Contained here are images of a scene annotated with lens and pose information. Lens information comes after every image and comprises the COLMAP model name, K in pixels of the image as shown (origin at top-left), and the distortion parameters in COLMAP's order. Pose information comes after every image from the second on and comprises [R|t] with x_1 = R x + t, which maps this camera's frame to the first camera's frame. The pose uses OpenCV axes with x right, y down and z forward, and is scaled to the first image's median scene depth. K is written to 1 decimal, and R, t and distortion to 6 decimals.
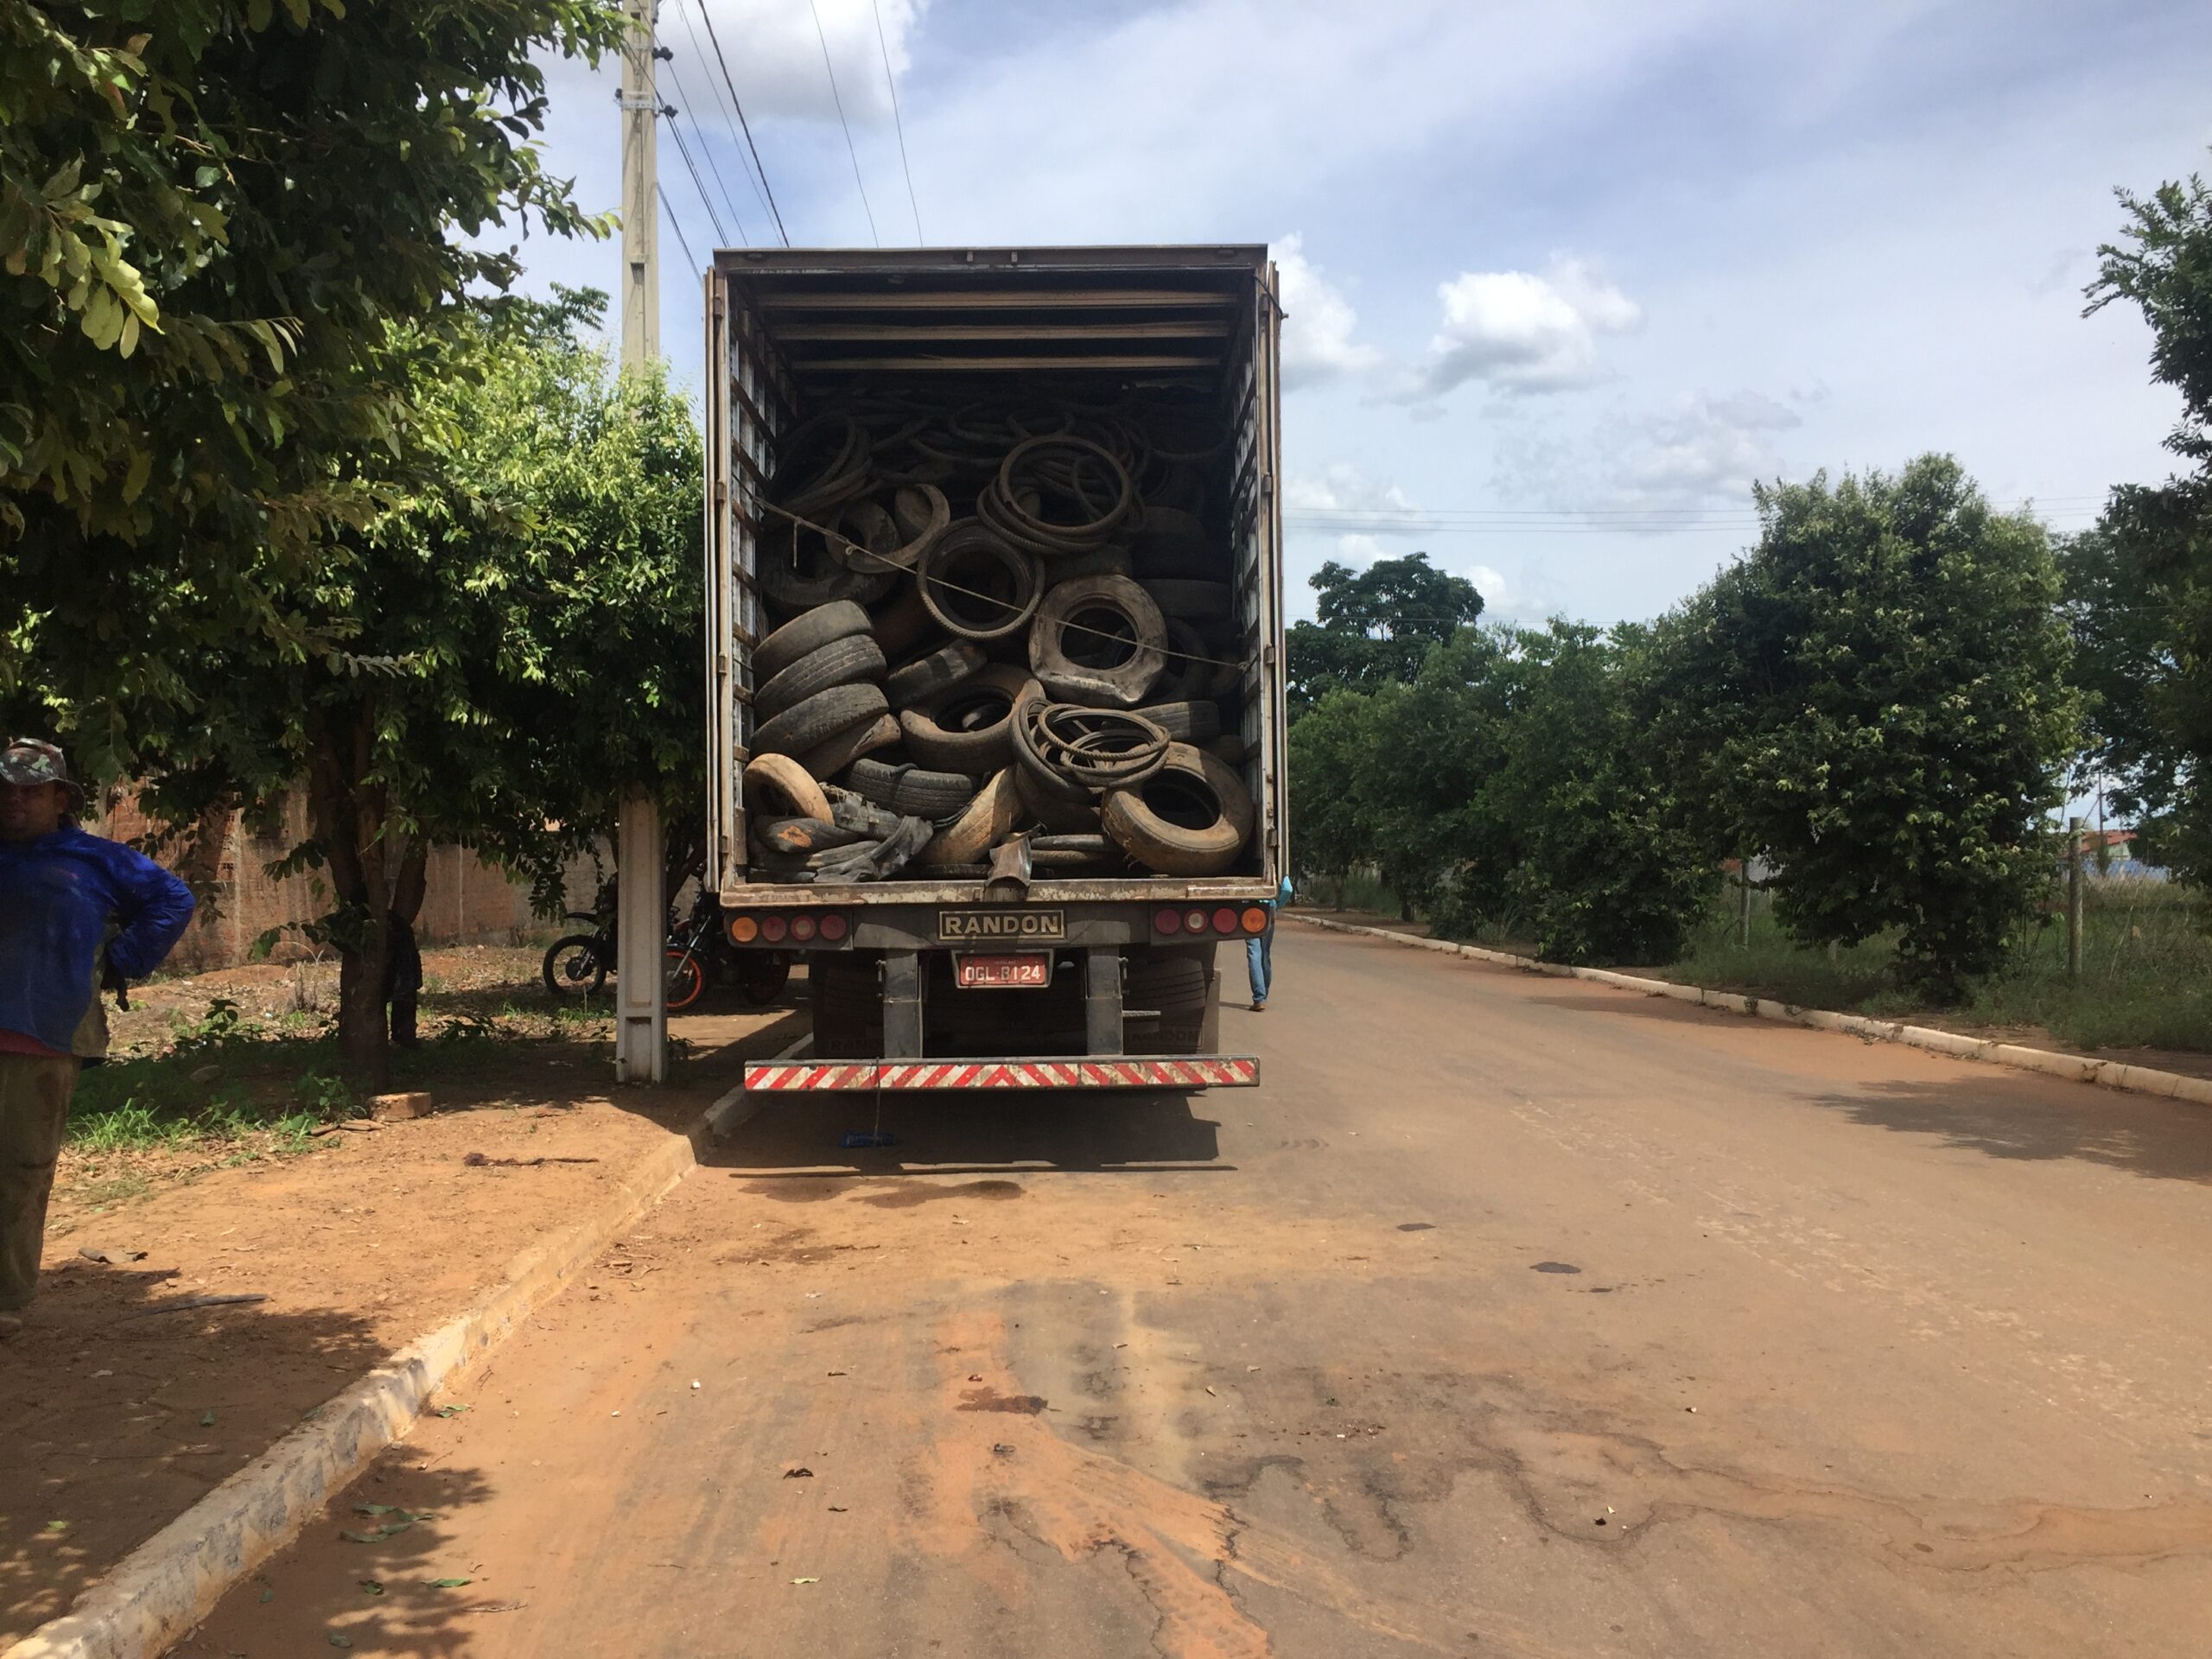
lens RADIAL K [[1892.9, 0, 1076.4], [0, 1892.9, 801.7], [0, 0, 1]] dist [0.082730, -0.098384]
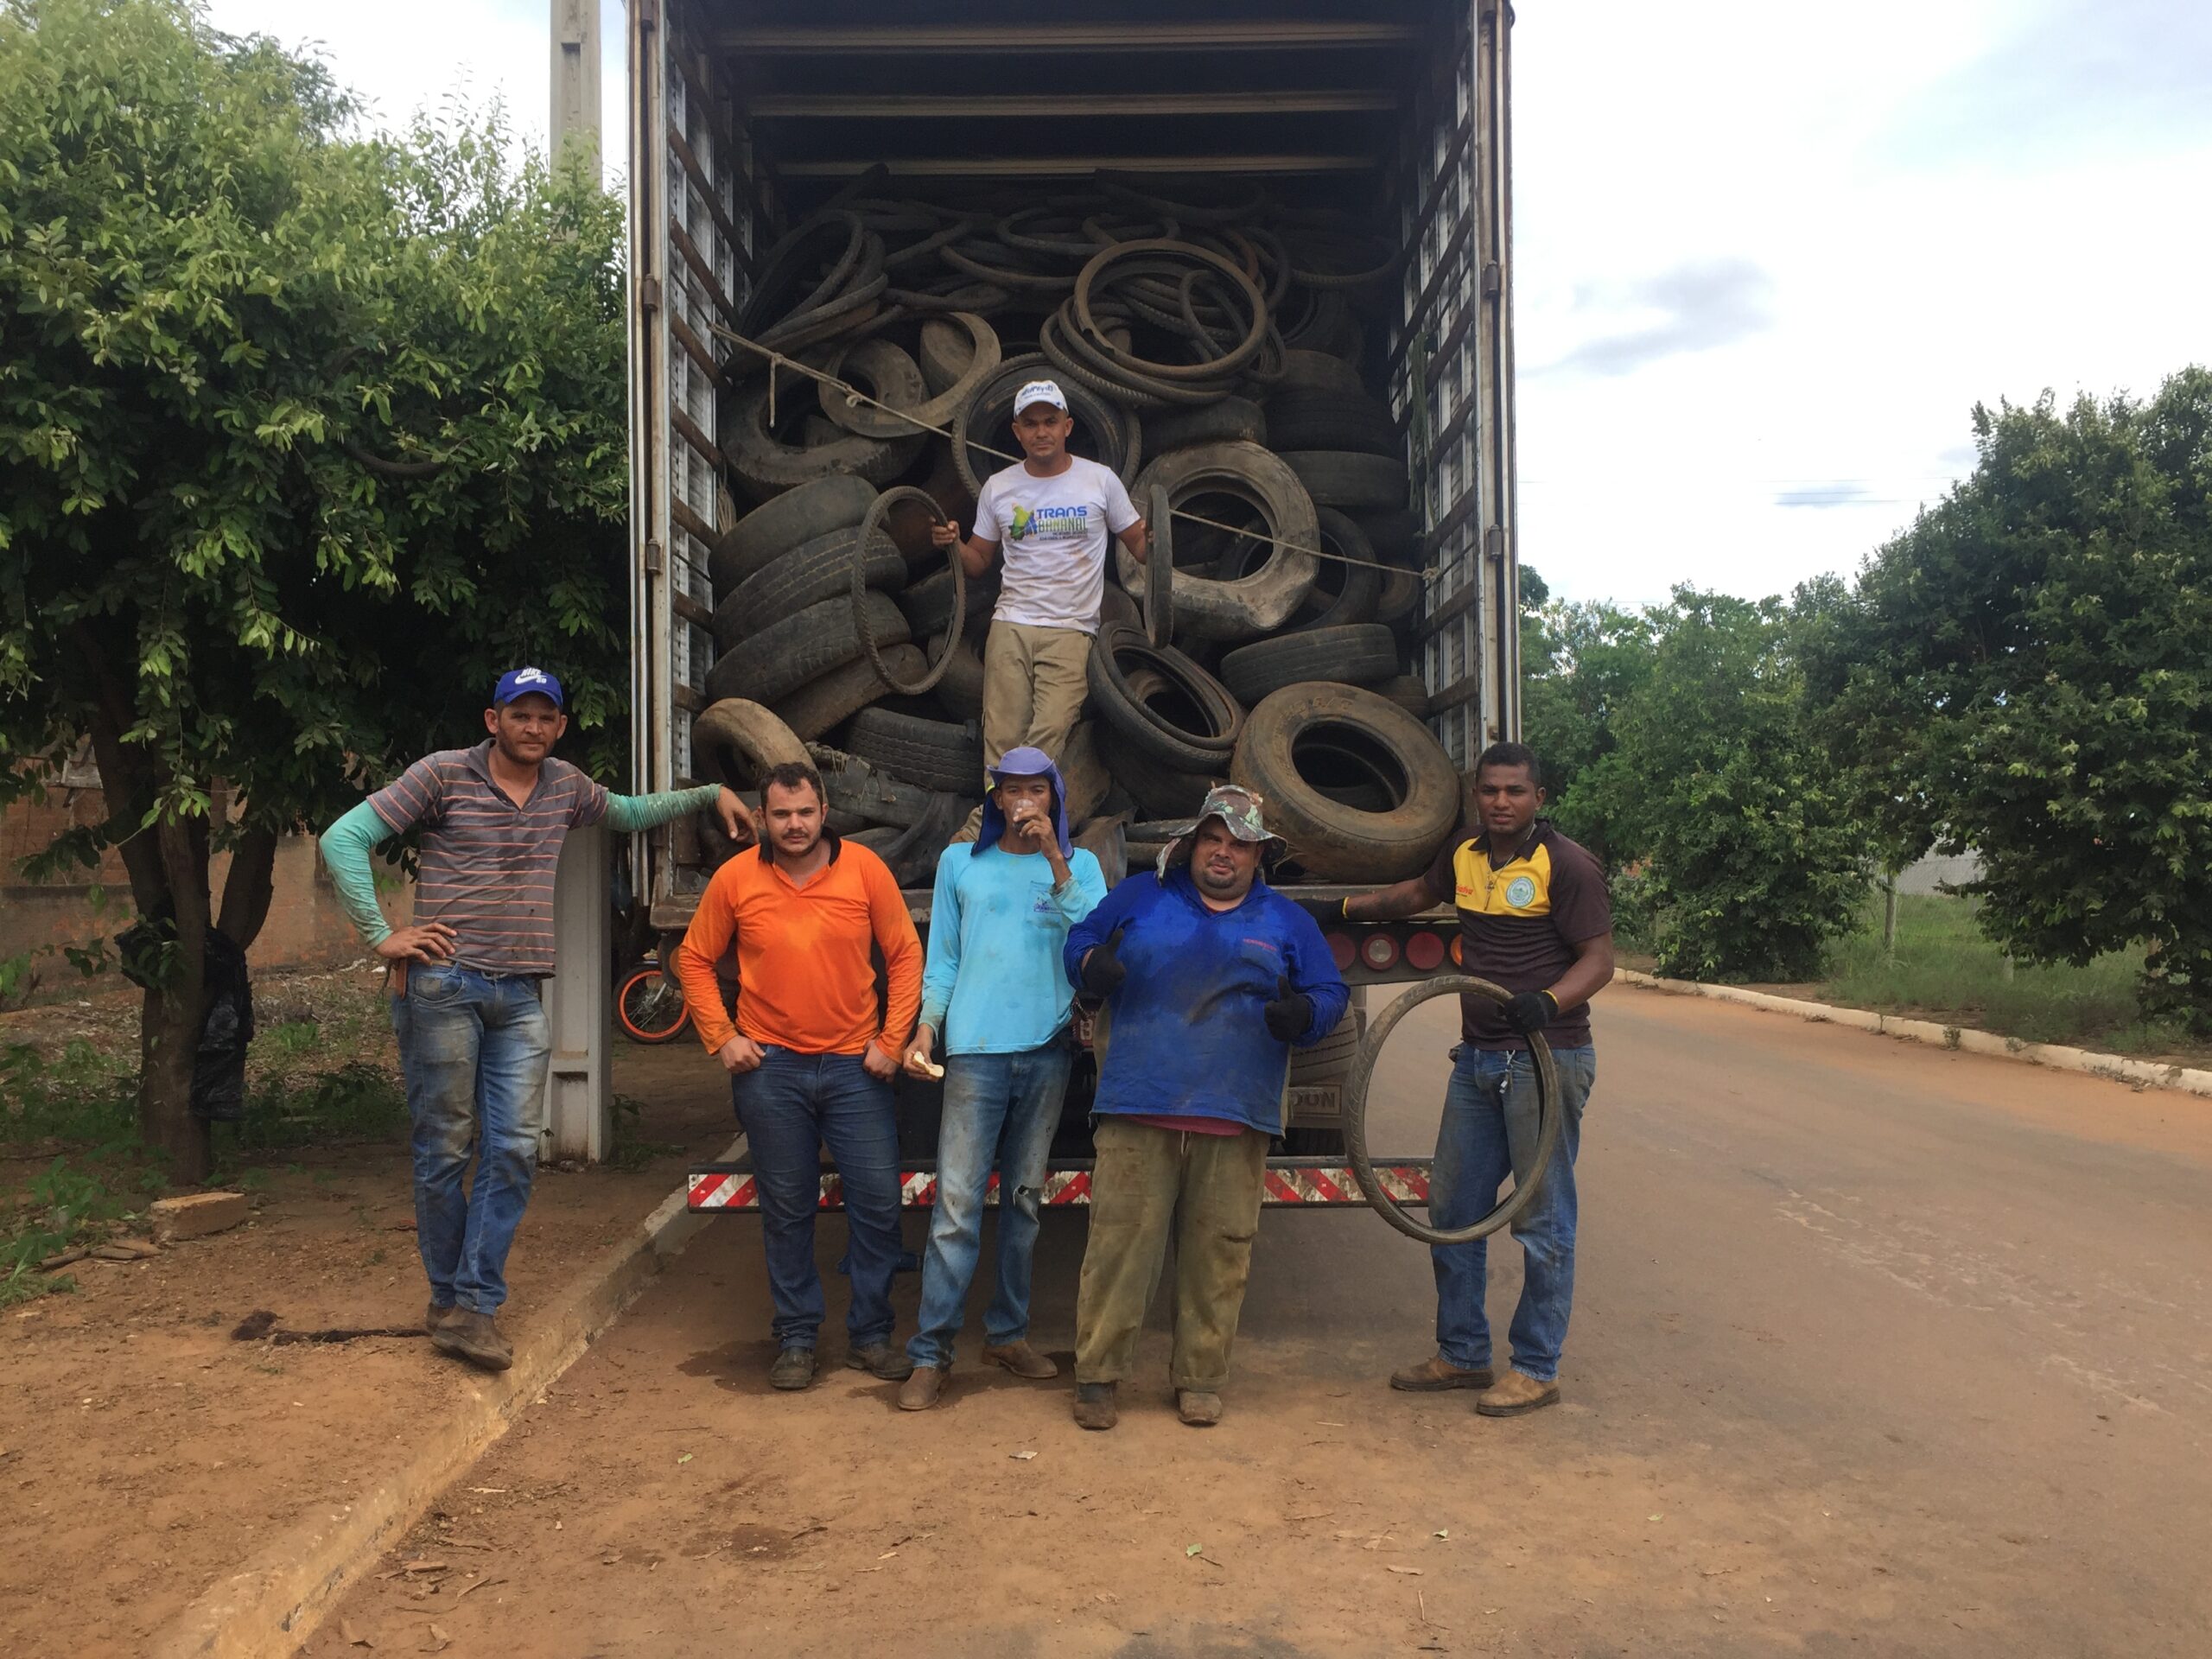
lens RADIAL K [[1892.9, 0, 1097.8], [0, 1892.9, 815.9], [0, 0, 1]] dist [0.082730, -0.098384]
pose [[0.999972, 0.002221, -0.007094, -0.026494], [-0.002174, 0.999975, 0.006701, 0.010996], [0.007109, -0.006686, 0.999952, 0.313902]]
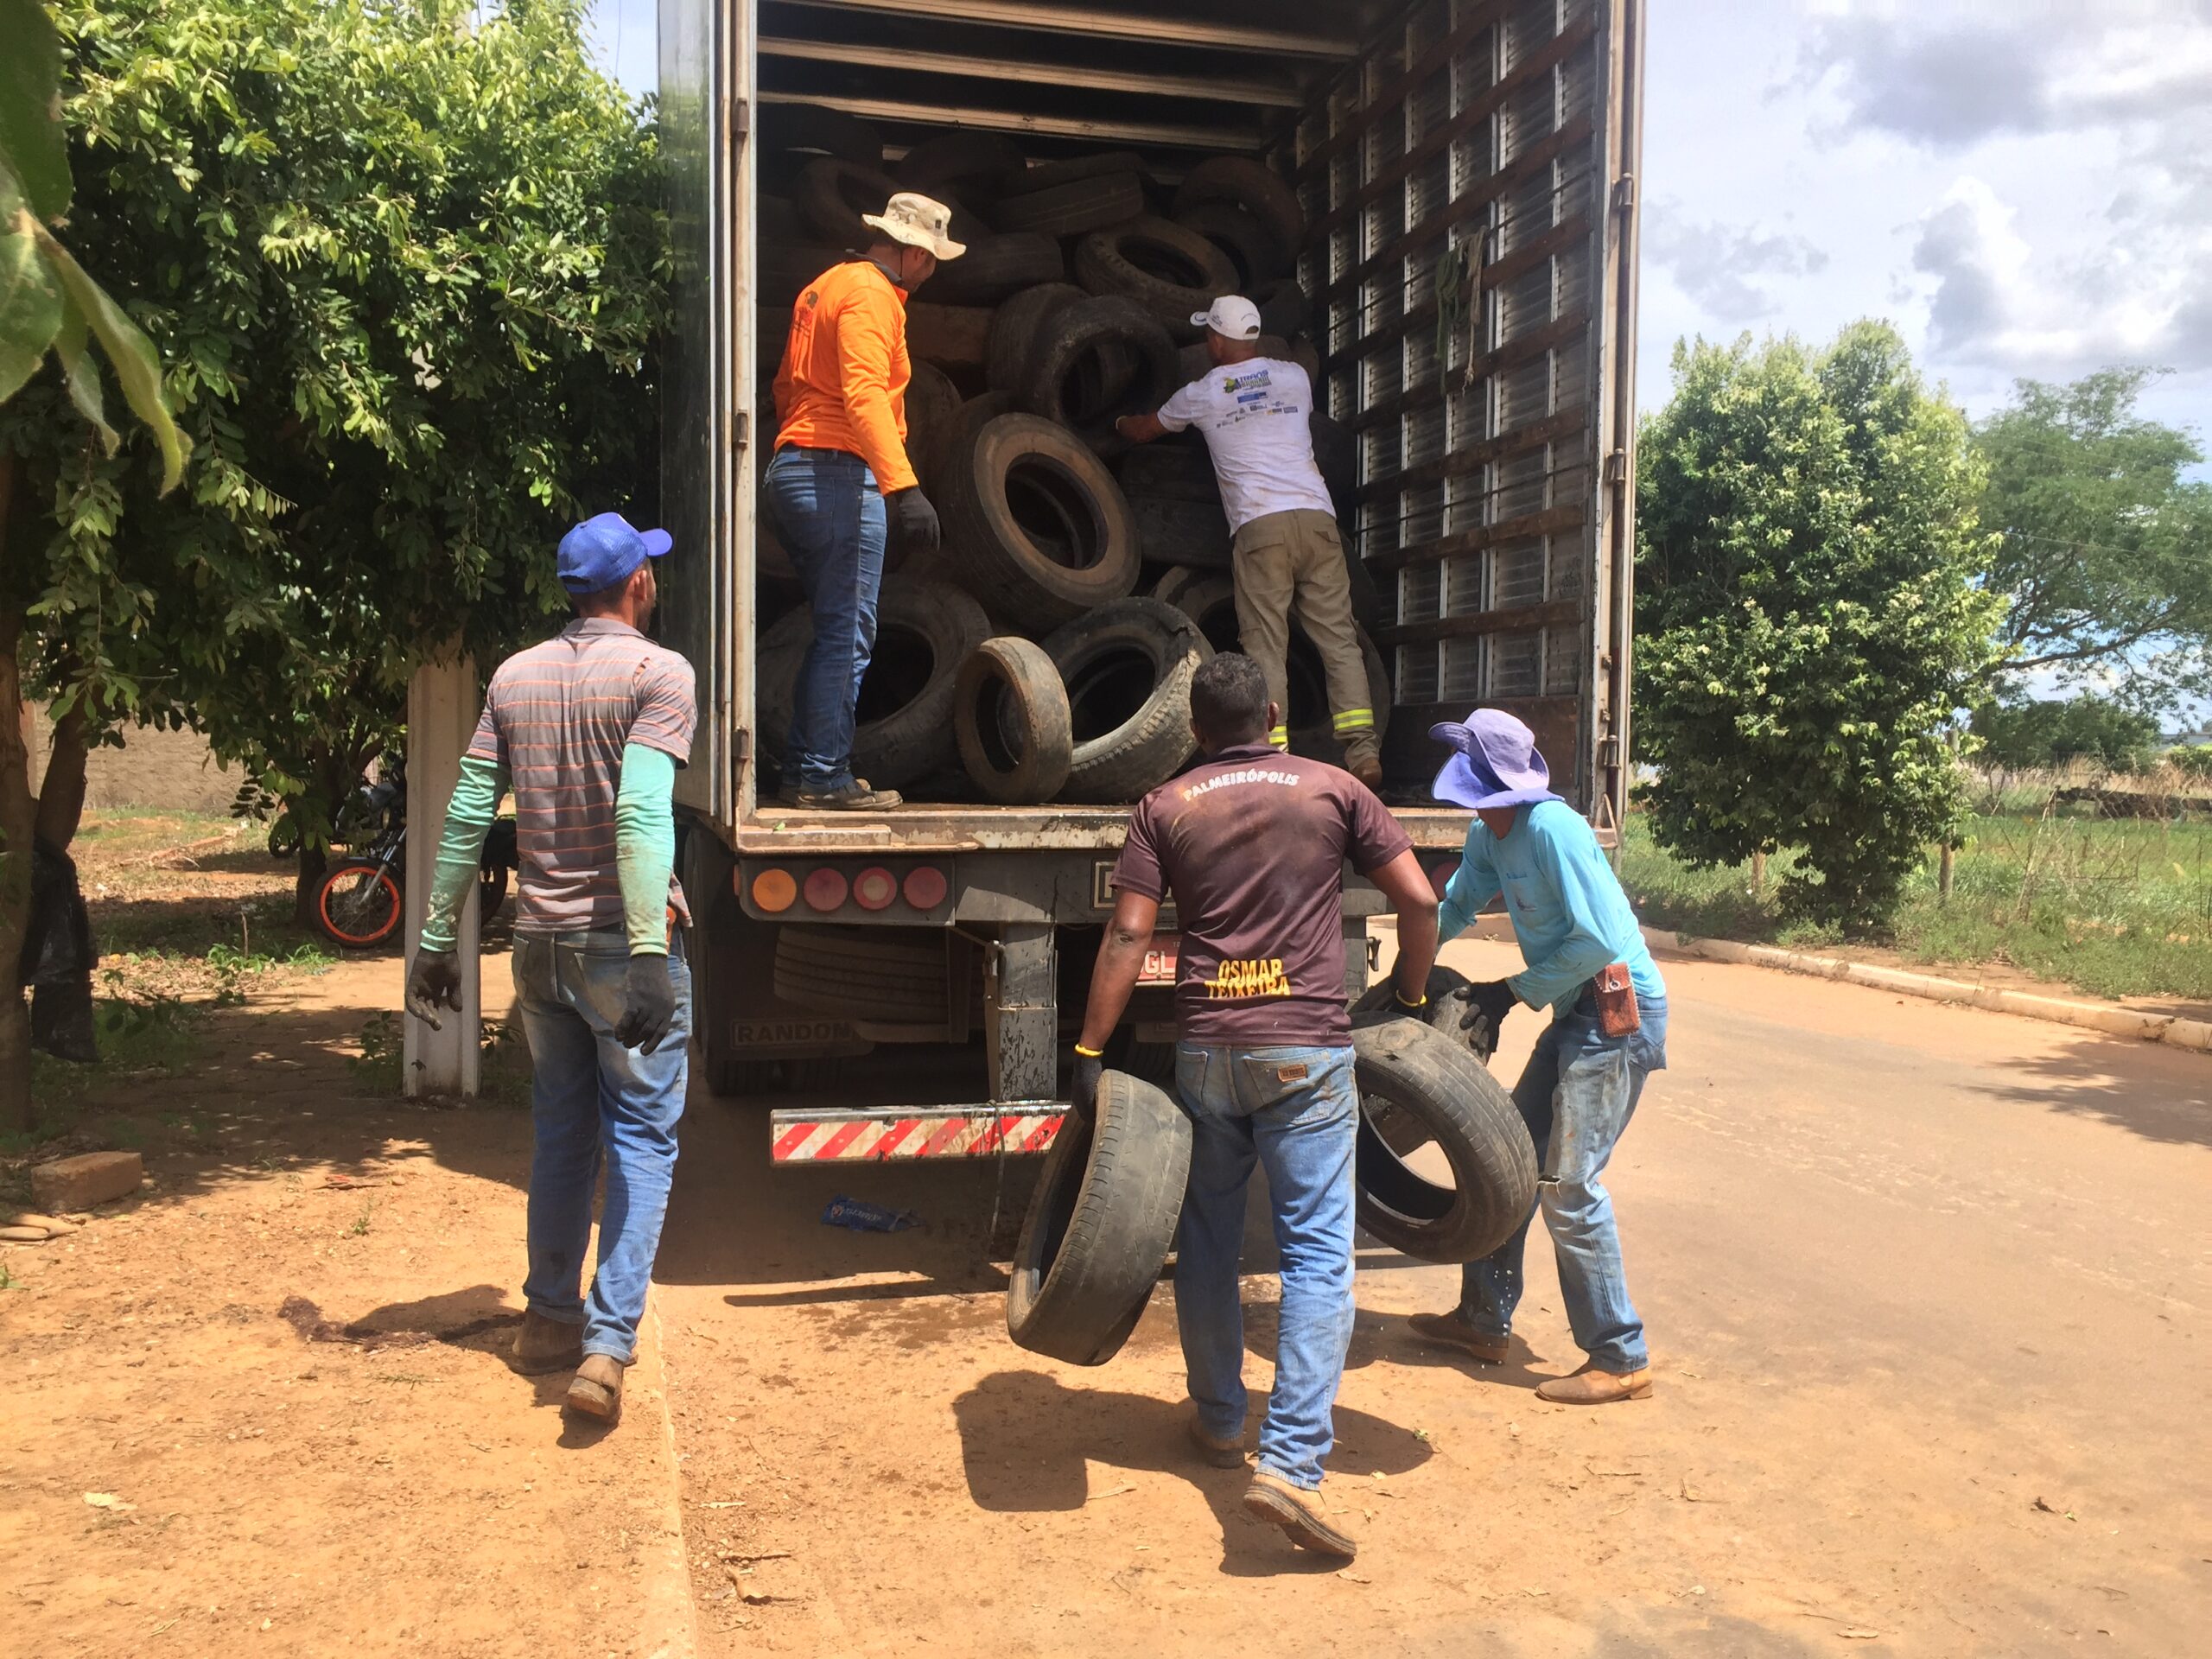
lens RADIAL K [[1892.9, 0, 1096.7], [0, 1892.9, 812.7], [0, 0, 1]] dist [0.082730, -0.098384]
pose [[0.970406, 0.015365, 0.240988, -0.199741], [-0.031650, 0.997457, 0.063853, 0.002668], [-0.239395, -0.069591, 0.968425, 0.373805]]
